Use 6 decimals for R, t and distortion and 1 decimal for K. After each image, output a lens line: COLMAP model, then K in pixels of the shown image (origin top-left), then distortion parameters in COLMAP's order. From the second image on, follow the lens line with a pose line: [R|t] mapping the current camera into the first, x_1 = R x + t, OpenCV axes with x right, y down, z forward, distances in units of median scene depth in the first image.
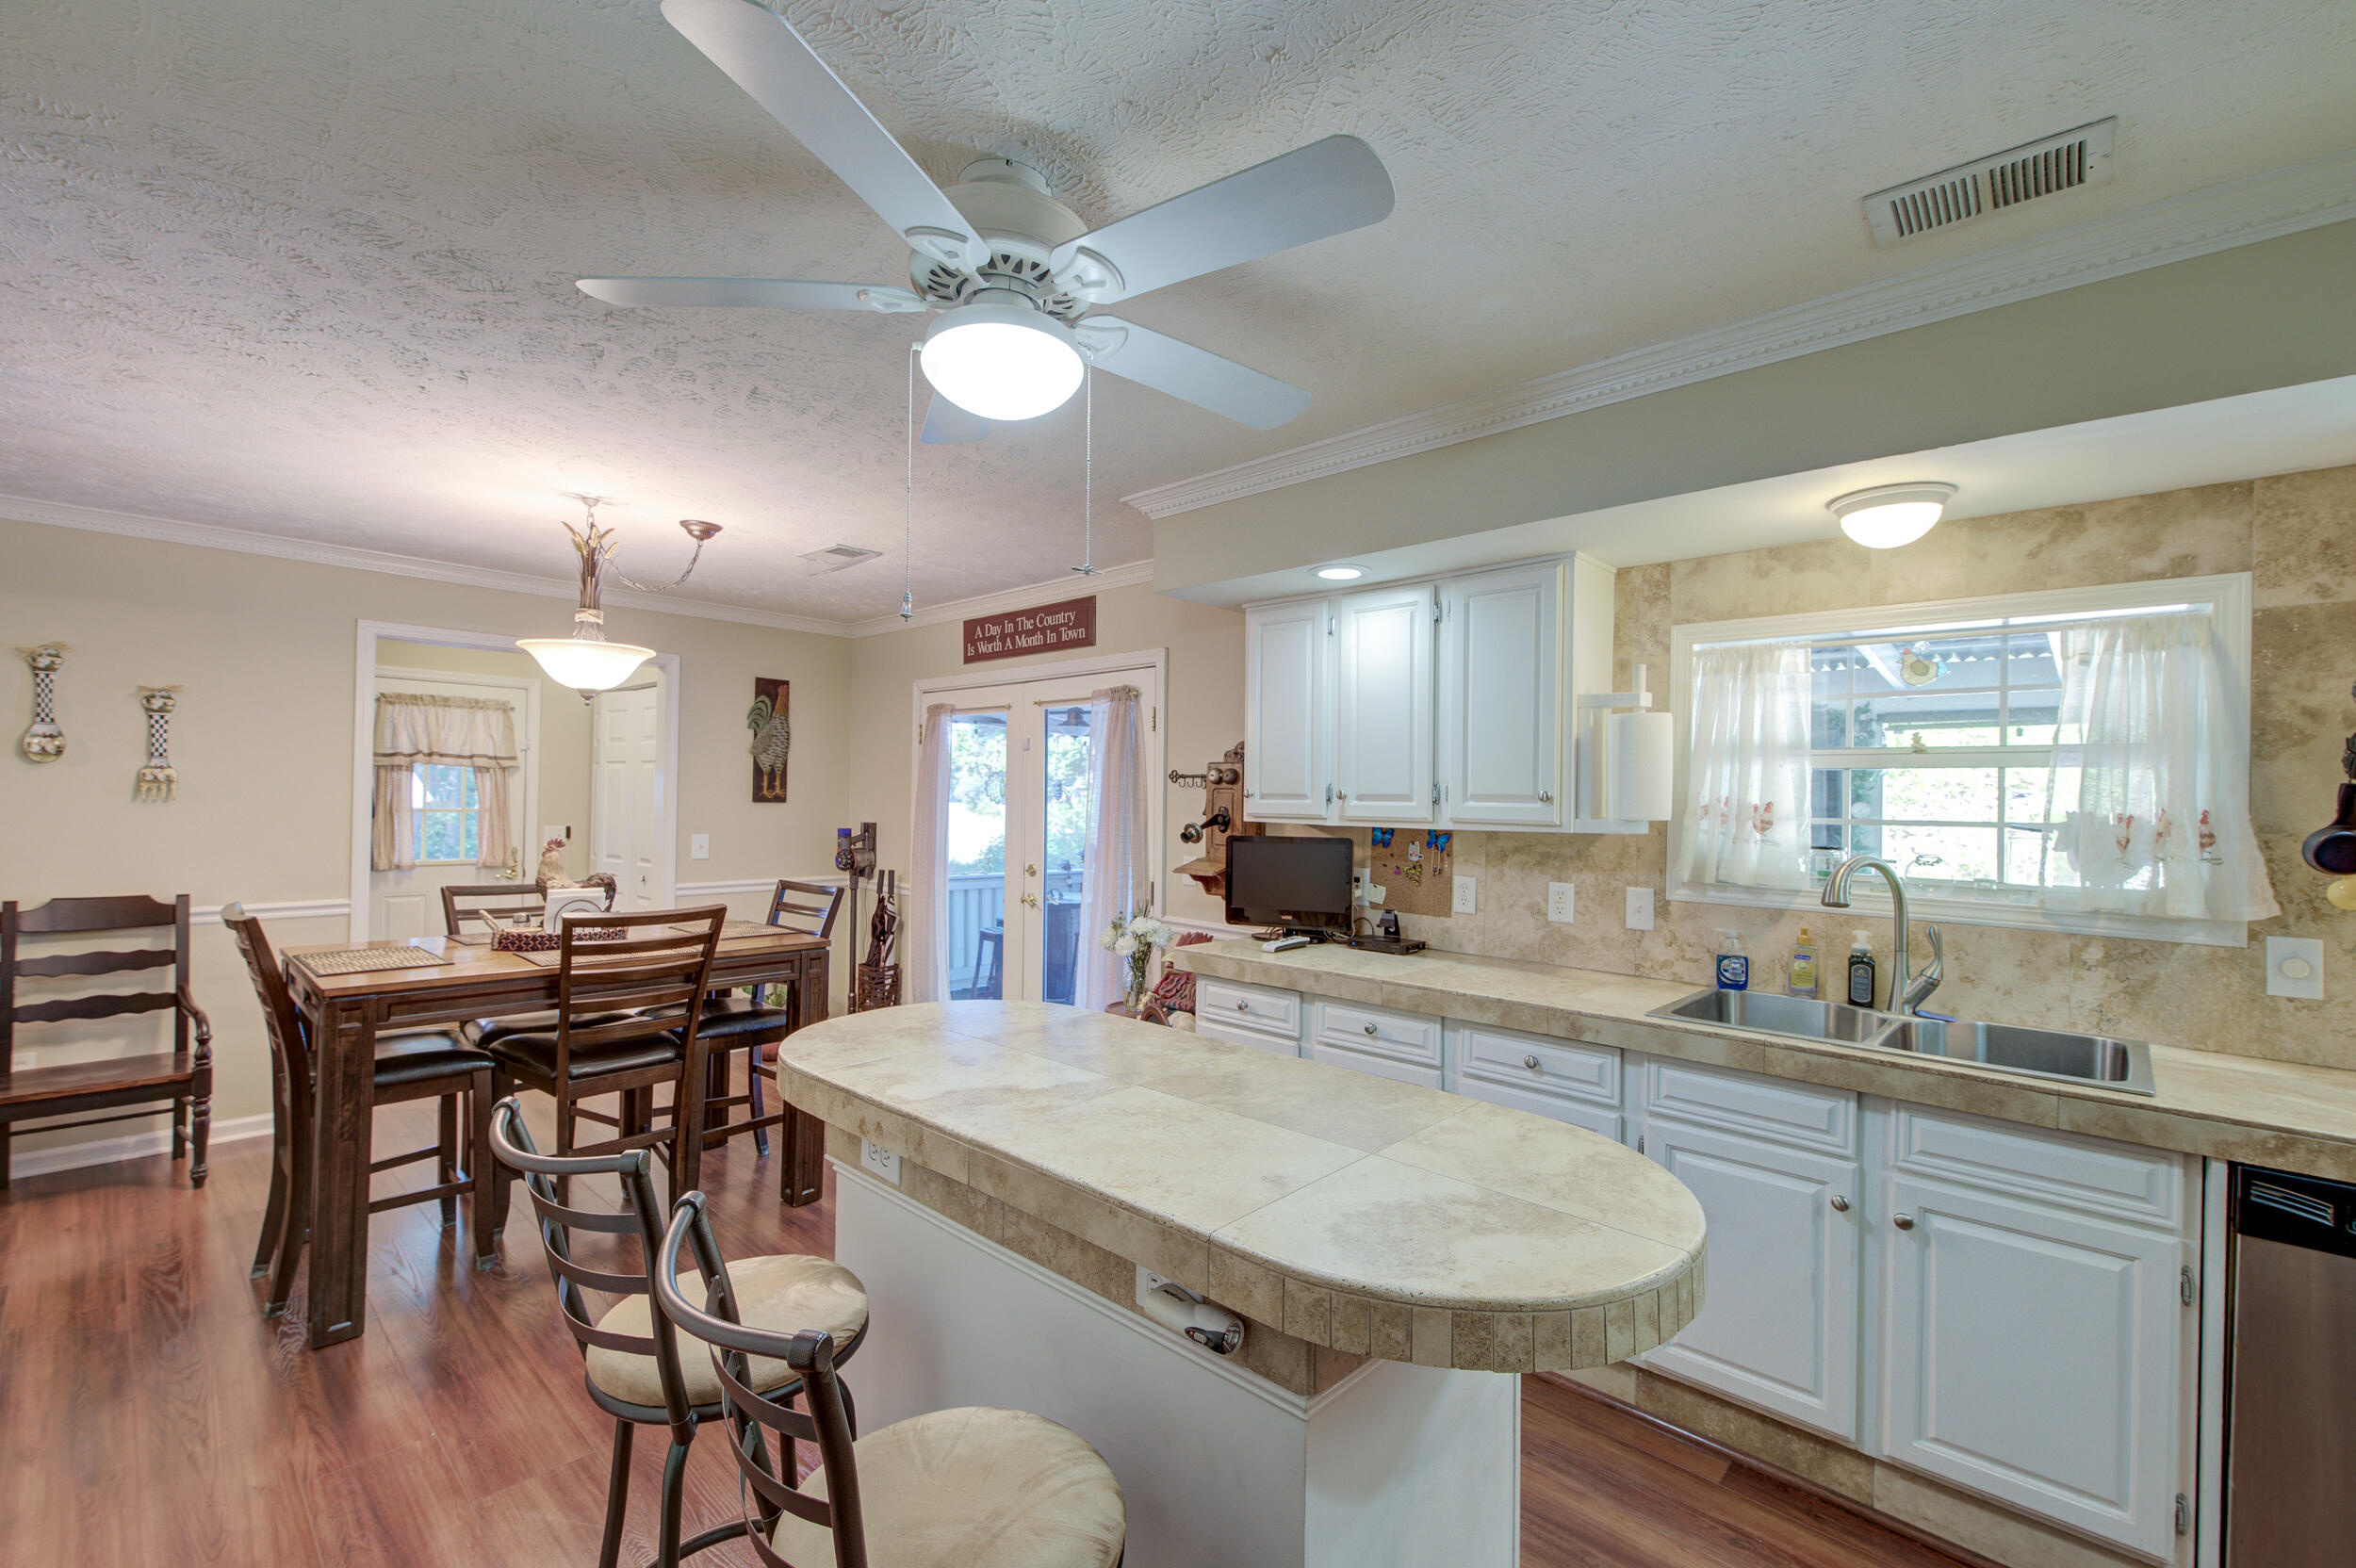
lens RADIAL K [[1015.6, 0, 1171.1], [0, 1015.6, 791.0], [0, 0, 1]] dist [0.014538, -0.000369]
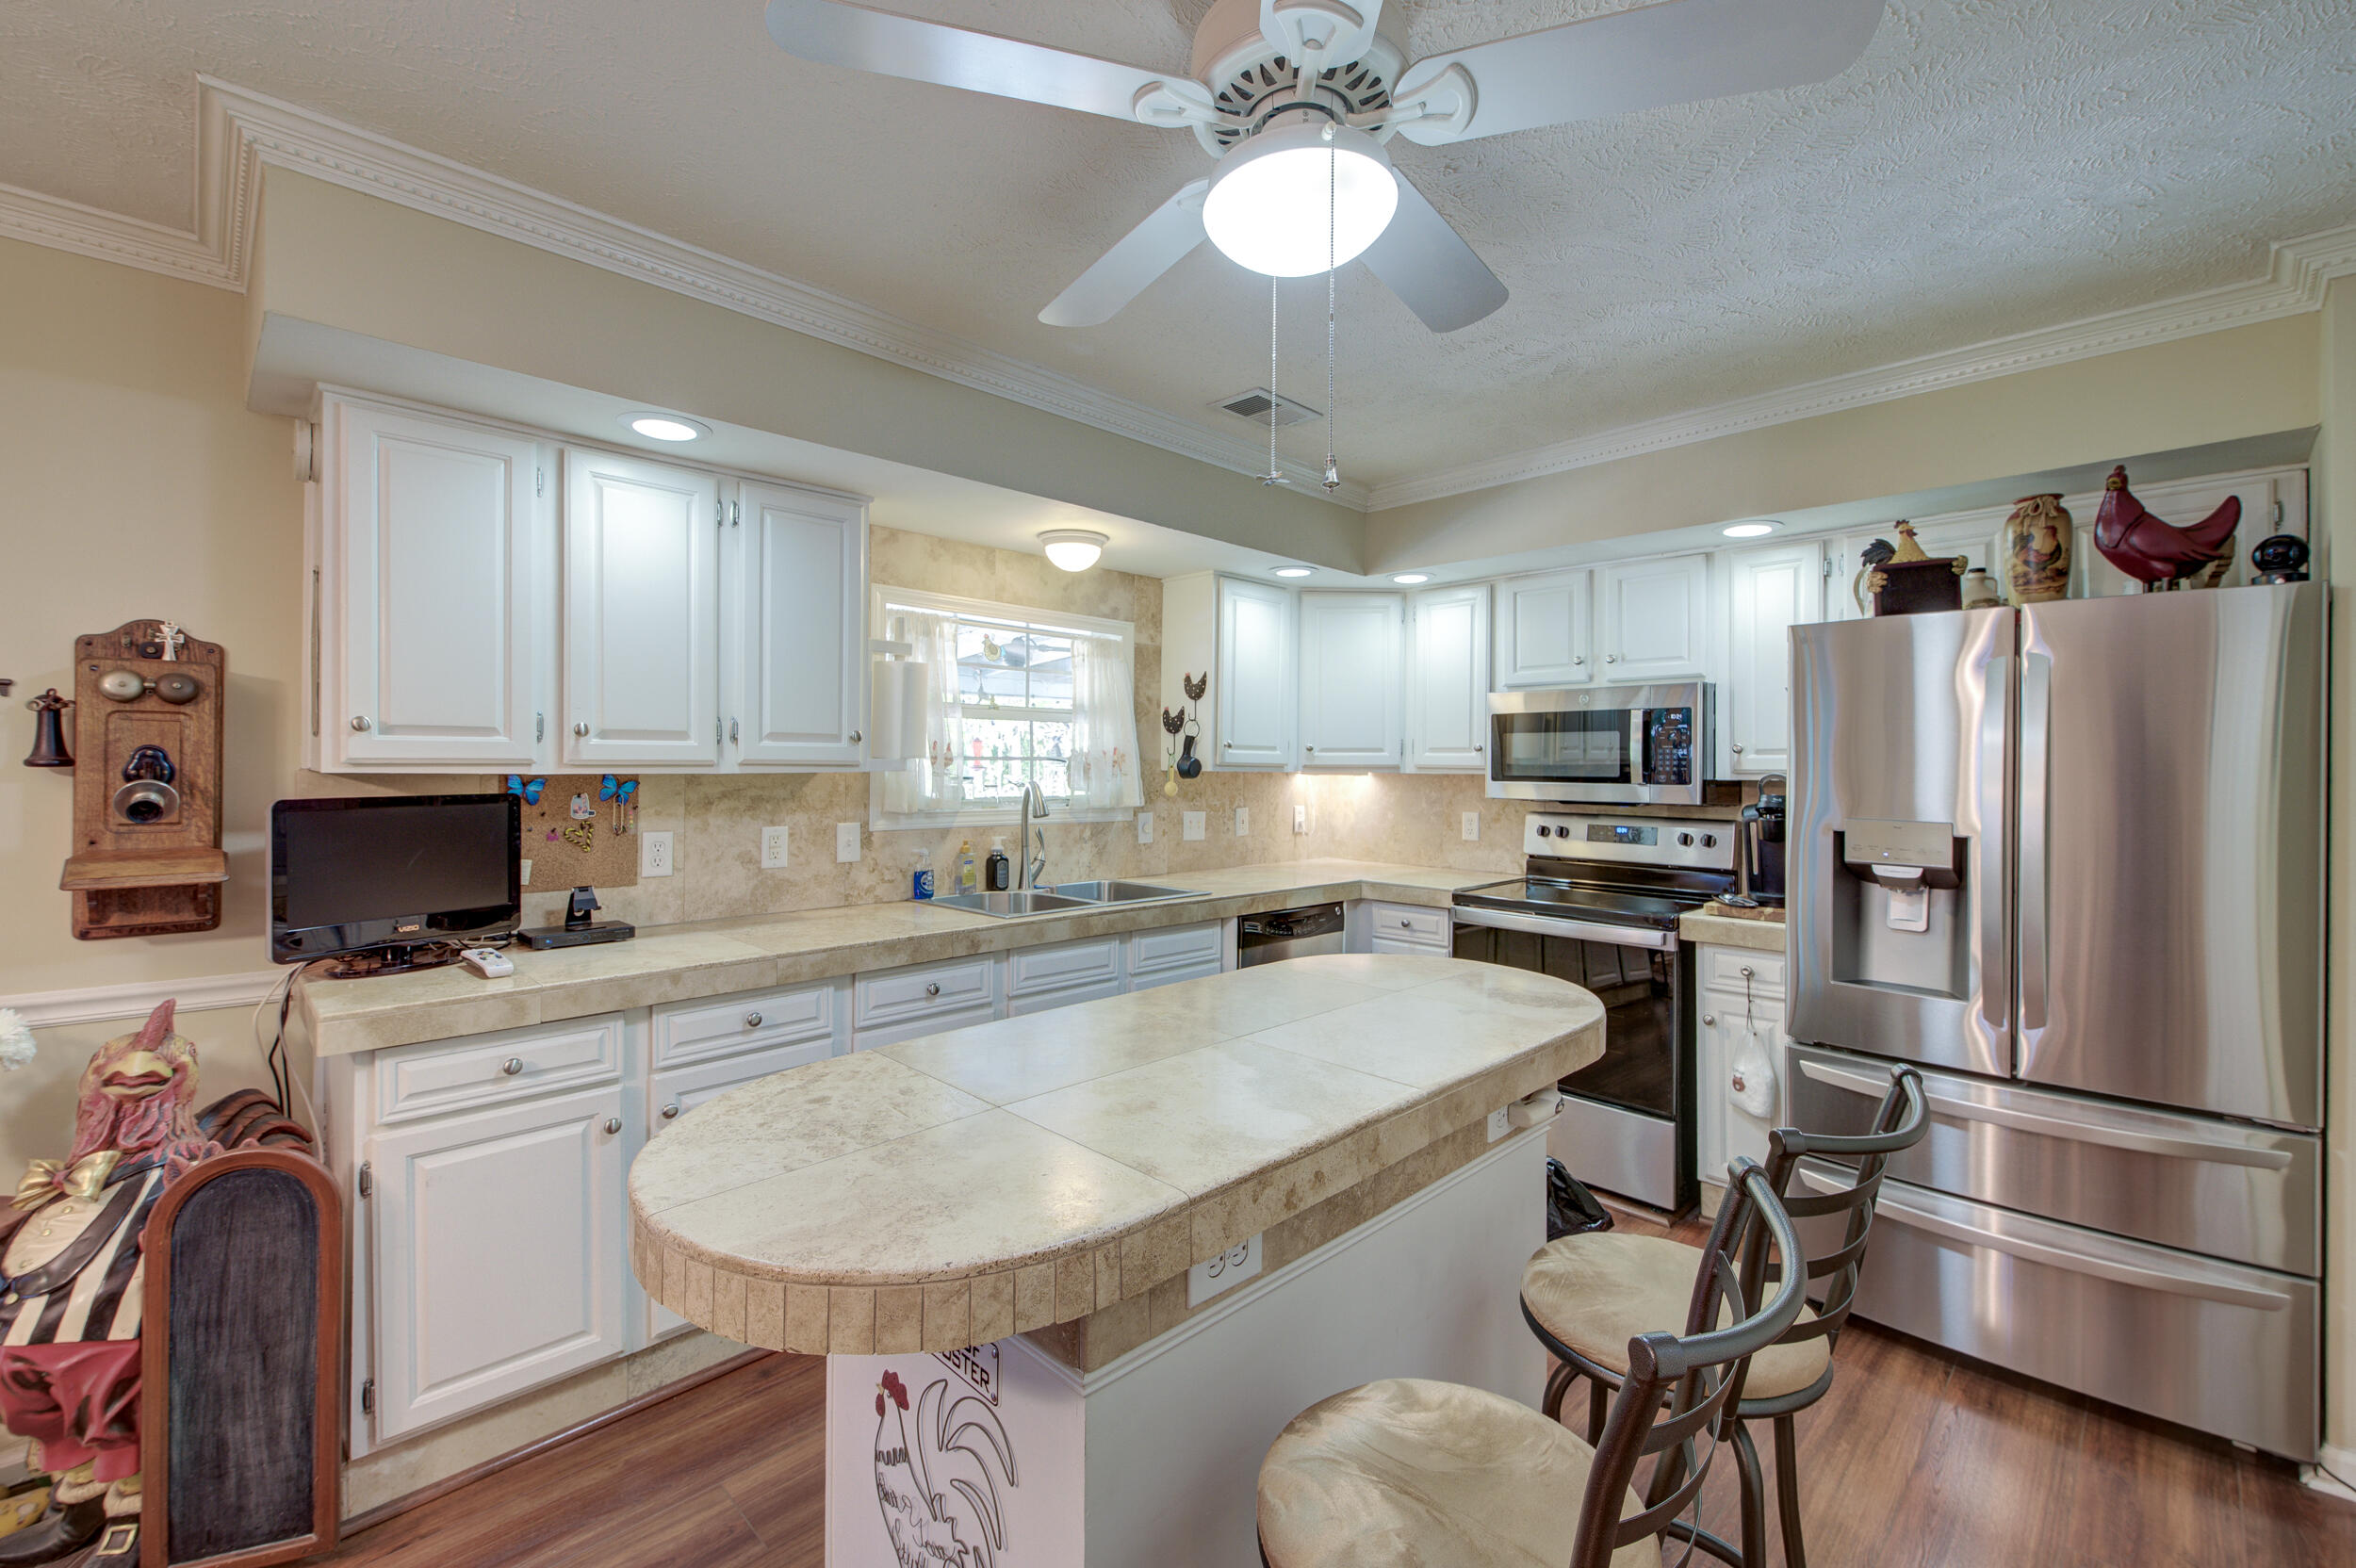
lens RADIAL K [[1015.6, 0, 1170.7], [0, 1015.6, 761.2], [0, 0, 1]] dist [0.014538, -0.000369]
pose [[0.011944, -0.010550, 0.999873, -0.582648], [-0.010040, 0.999893, 0.010670, 0.015381], [-0.999878, -0.010167, 0.011837, 0.634261]]
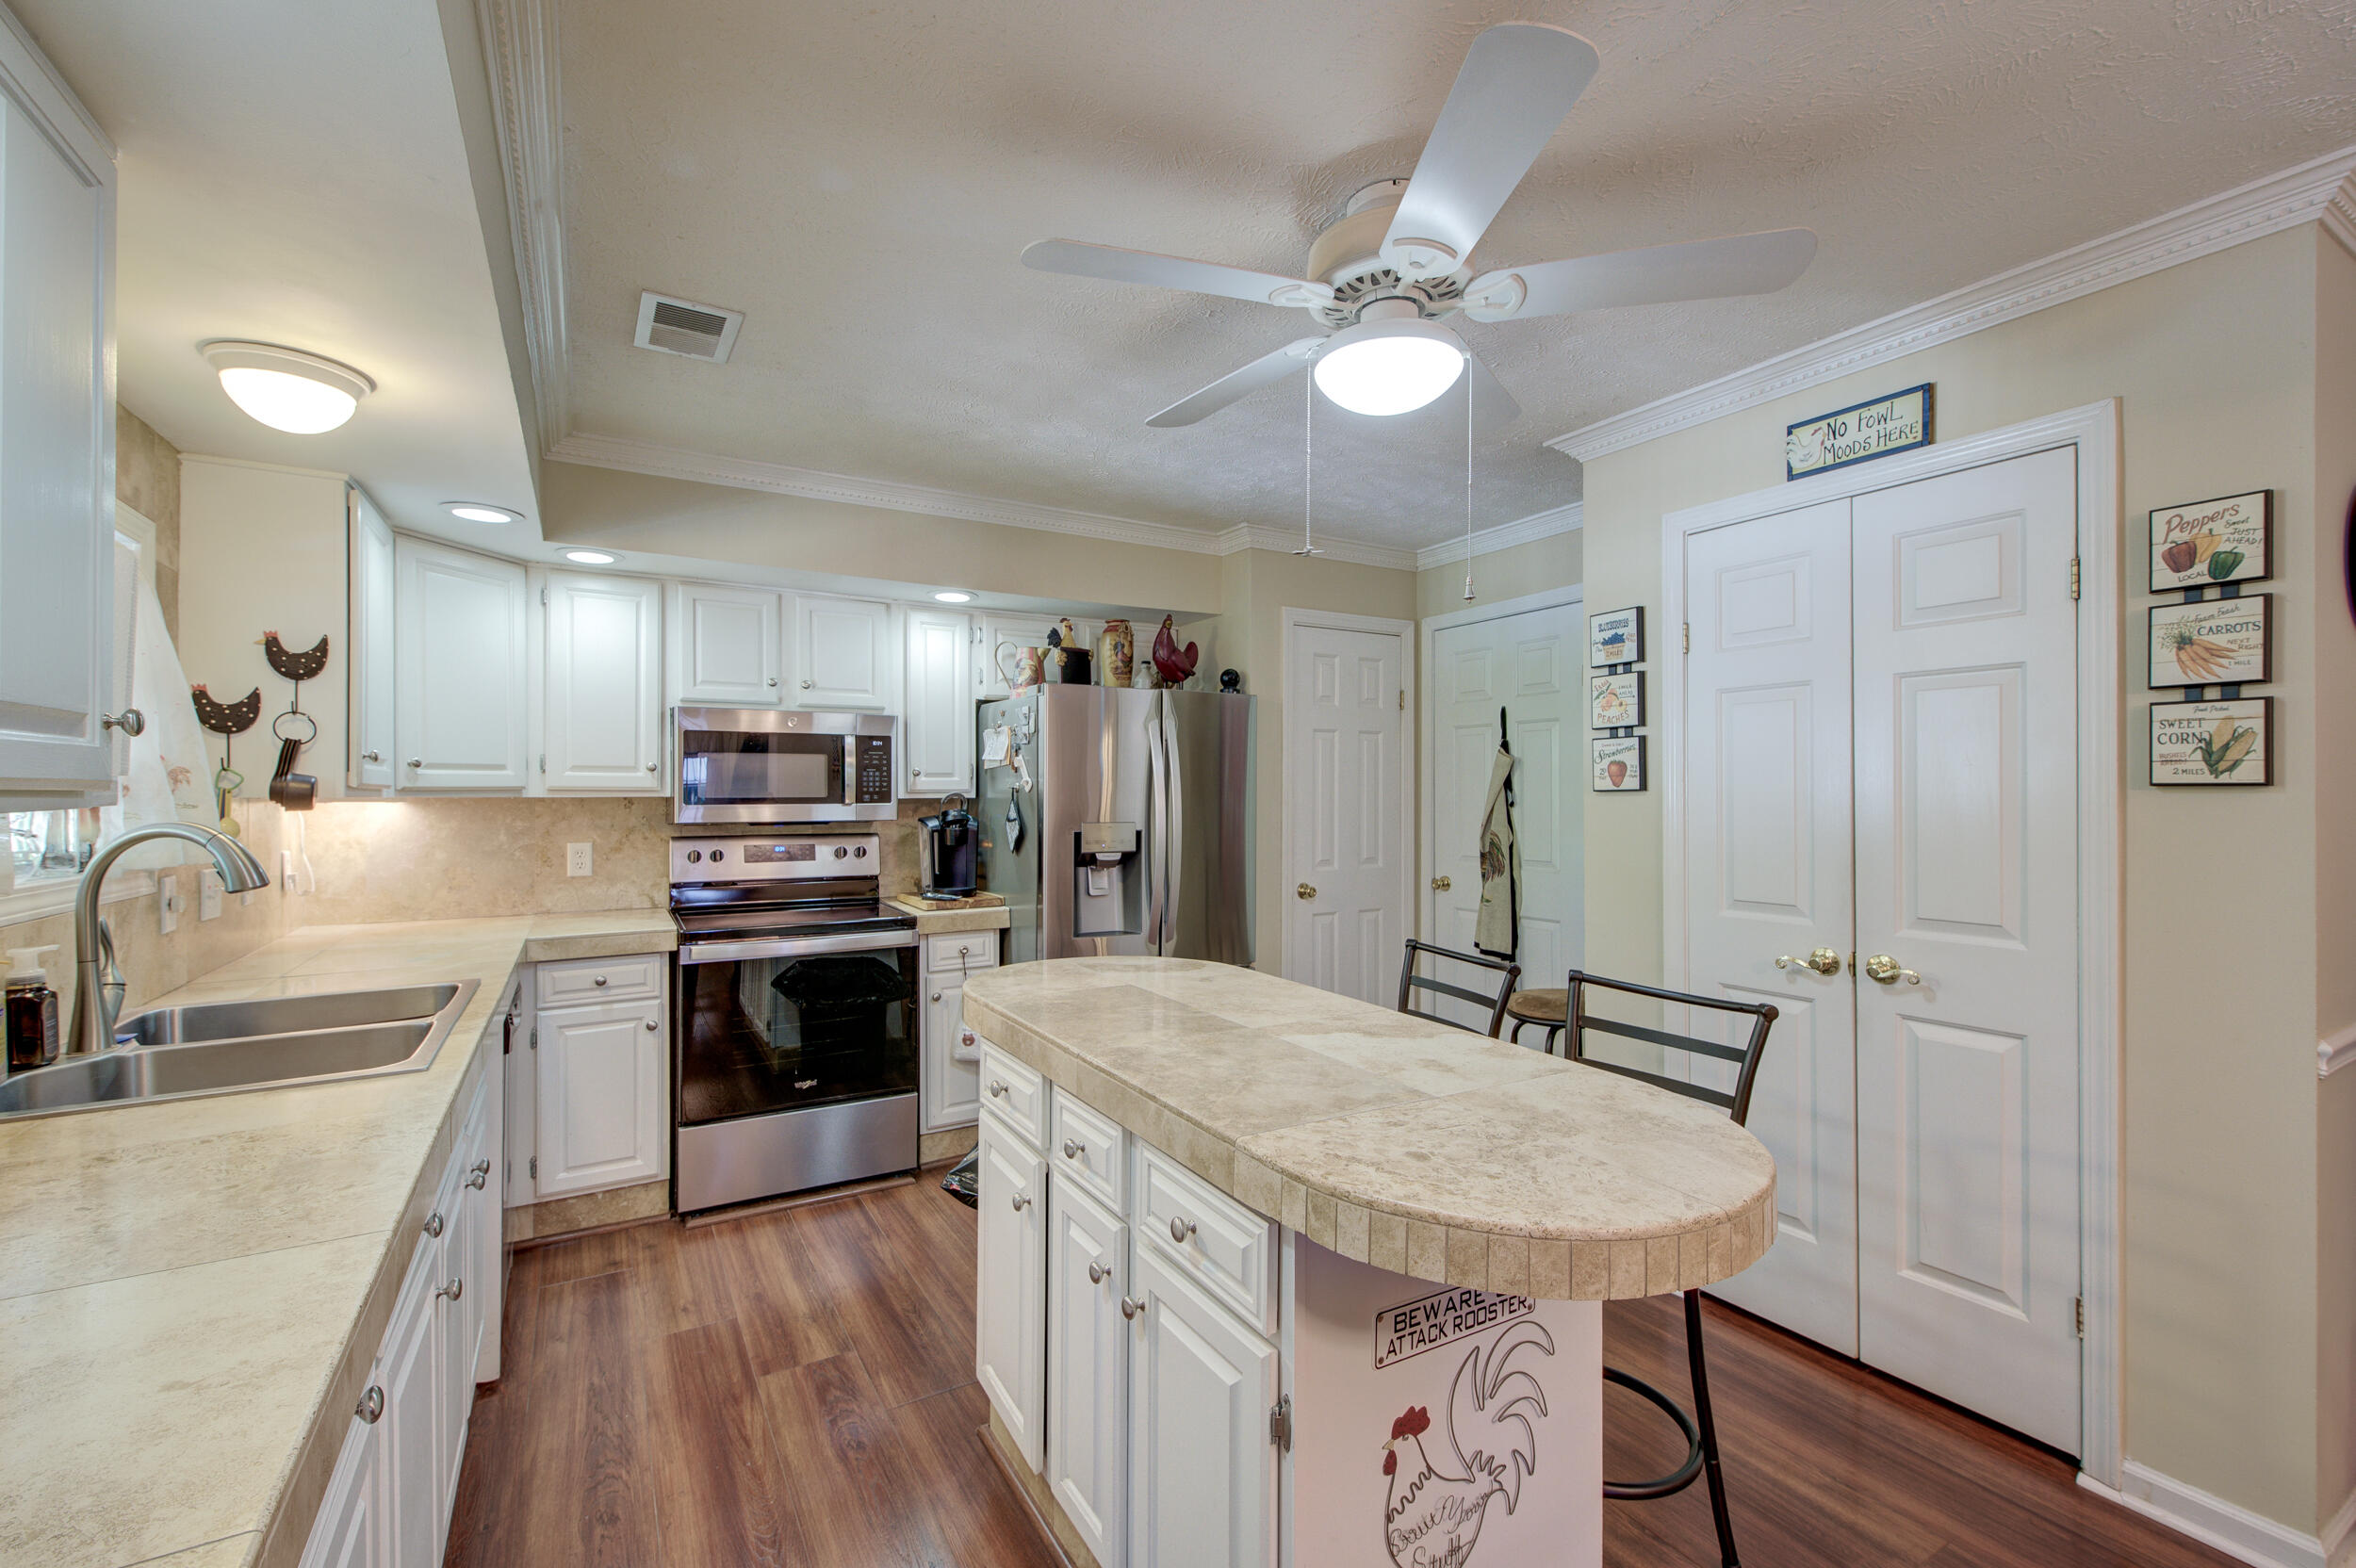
lens RADIAL K [[1015.6, 0, 1177.9], [0, 1015.6, 794.0], [0, 0, 1]] dist [0.014538, -0.000369]
pose [[-0.972676, -0.014674, 0.231701, -0.123845], [-0.014074, 0.999892, 0.004242, 0.025076], [-0.231738, 0.000865, -0.972778, 1.229860]]
